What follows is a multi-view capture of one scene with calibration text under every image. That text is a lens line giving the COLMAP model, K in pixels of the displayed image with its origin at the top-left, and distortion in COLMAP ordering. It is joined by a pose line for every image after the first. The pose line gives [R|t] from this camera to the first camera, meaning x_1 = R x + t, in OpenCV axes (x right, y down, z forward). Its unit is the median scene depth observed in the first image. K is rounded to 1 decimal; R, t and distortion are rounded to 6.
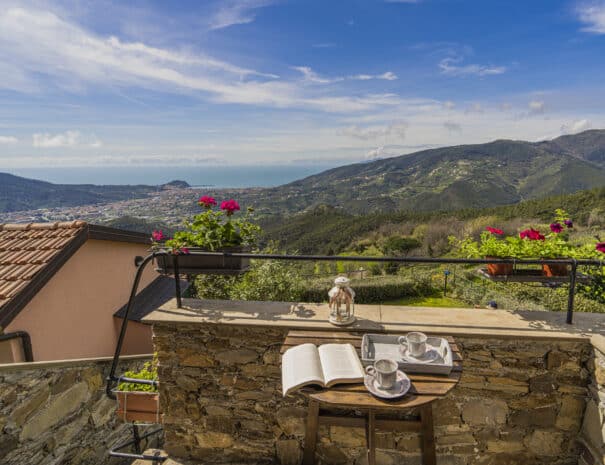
lens RADIAL K [[316.9, 0, 330.4], [0, 316.9, 206.8], [0, 0, 1]] dist [-0.005942, -0.001832]
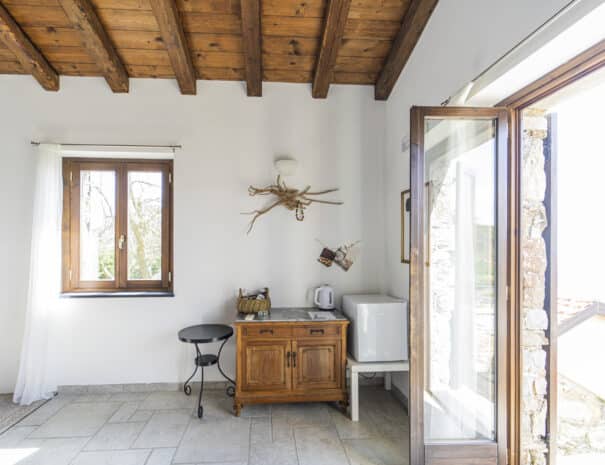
lens RADIAL K [[291.1, 0, 288.1], [0, 291.1, 245.5], [0, 0, 1]] dist [-0.003233, 0.000344]
pose [[0.104751, 0.003795, -0.994491, 0.200914], [-0.143707, 0.989555, -0.011361, 0.030672], [0.984061, 0.144105, 0.104202, -0.302773]]
